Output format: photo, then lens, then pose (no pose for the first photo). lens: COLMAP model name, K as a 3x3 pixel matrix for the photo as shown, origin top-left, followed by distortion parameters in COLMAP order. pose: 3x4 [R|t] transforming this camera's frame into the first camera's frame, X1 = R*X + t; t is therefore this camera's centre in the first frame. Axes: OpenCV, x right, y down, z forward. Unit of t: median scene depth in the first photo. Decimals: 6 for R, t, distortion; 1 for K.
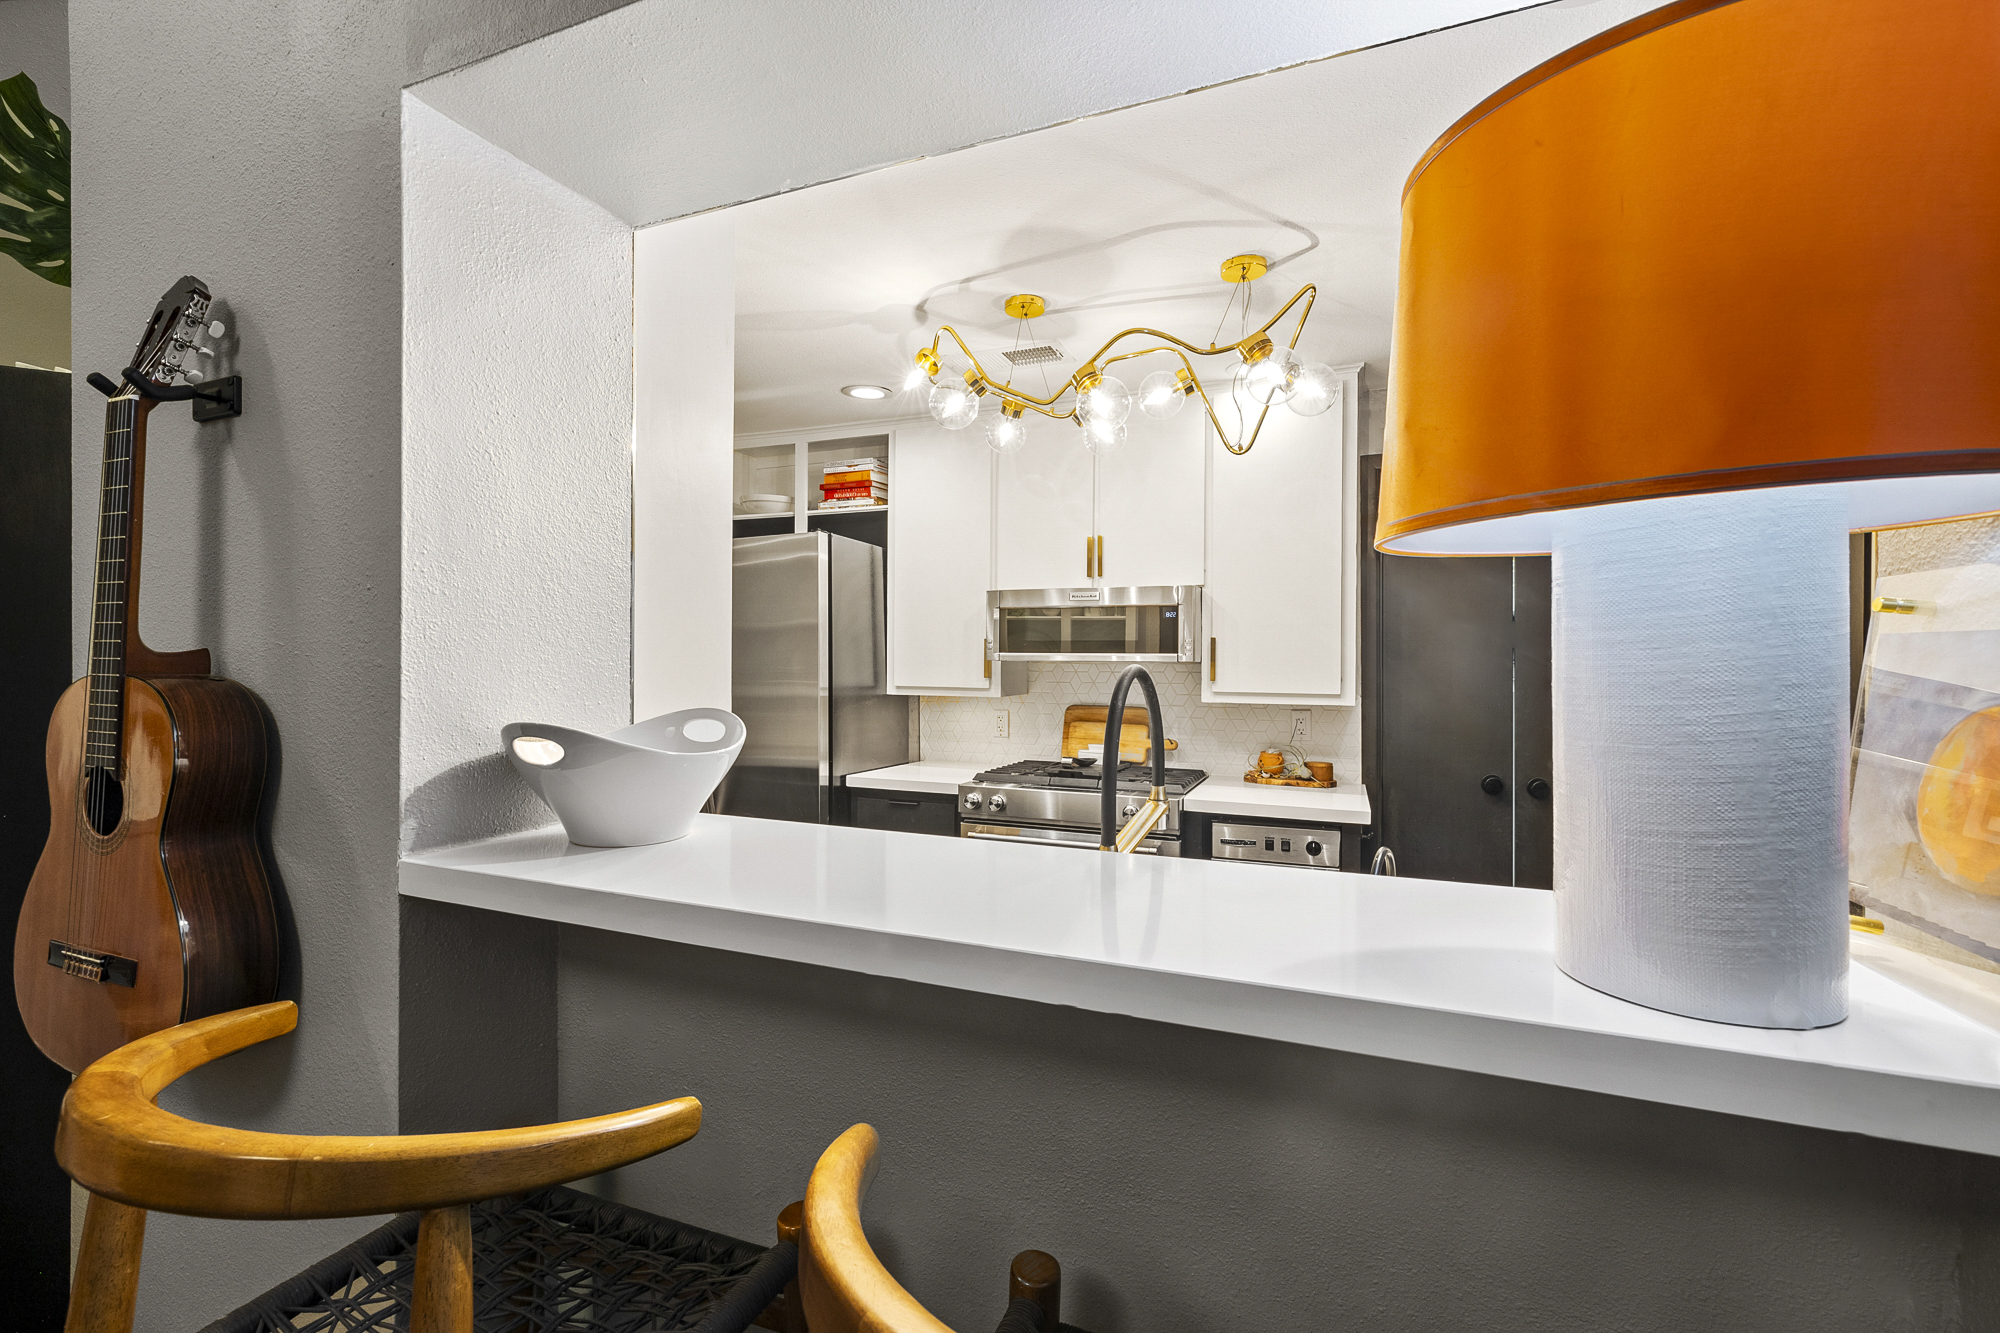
lens RADIAL K [[865.1, 0, 1002.0], [0, 865.1, 666.6], [0, 0, 1]] dist [0.003110, -0.000951]
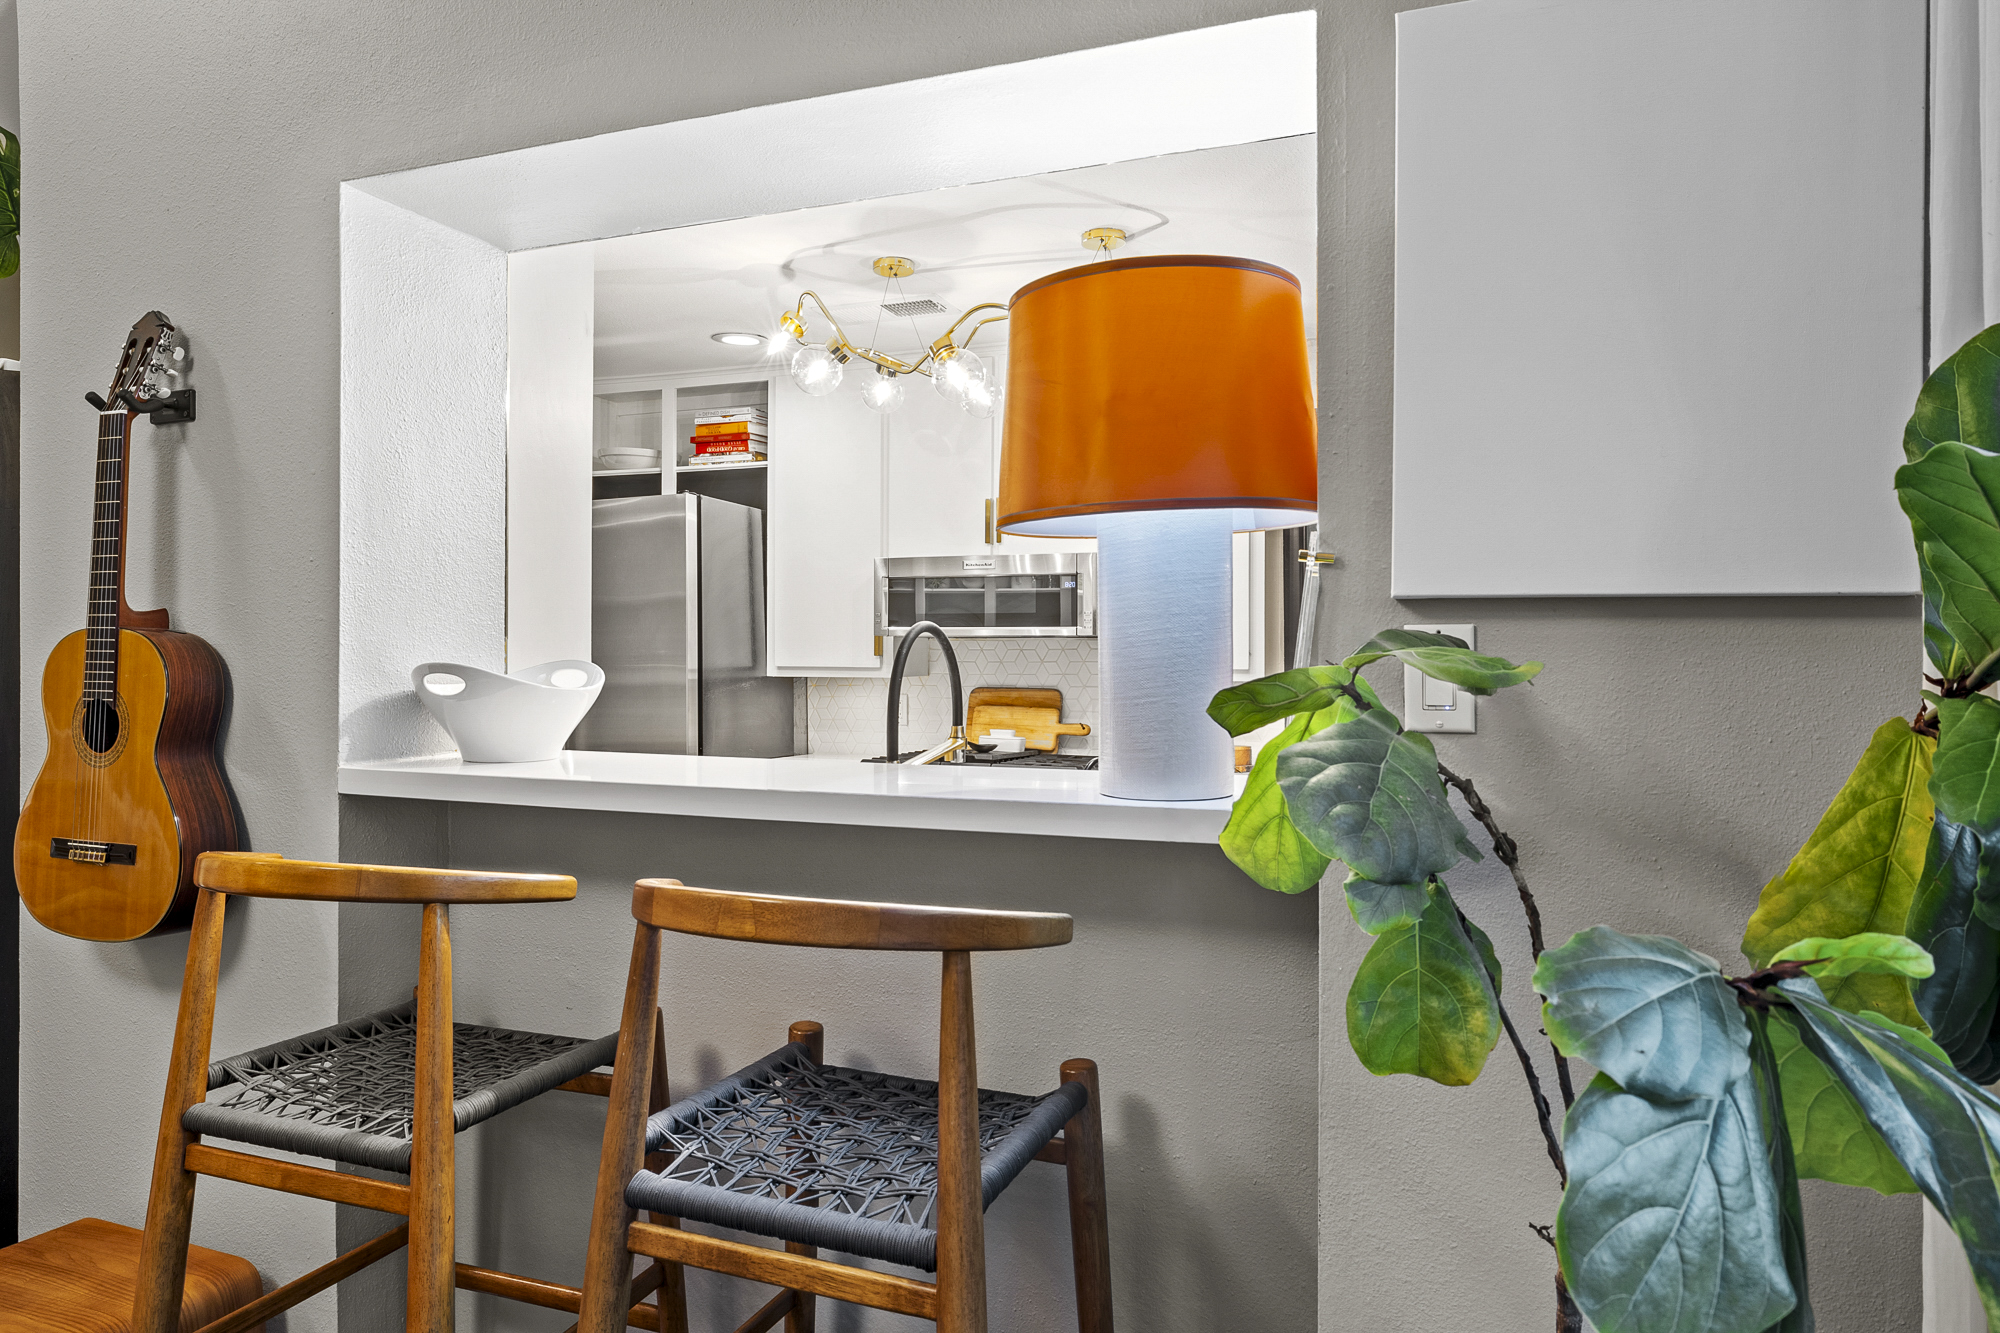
lens RADIAL K [[1213.7, 0, 993.2], [0, 1213.7, 651.9], [0, 0, 1]] dist [0.002340, 0.003709]
pose [[0.999782, -0.003028, 0.020652, 0.109386], [0.003200, 0.999961, -0.008274, 0.028272], [-0.020626, 0.008338, 0.999752, -0.364397]]
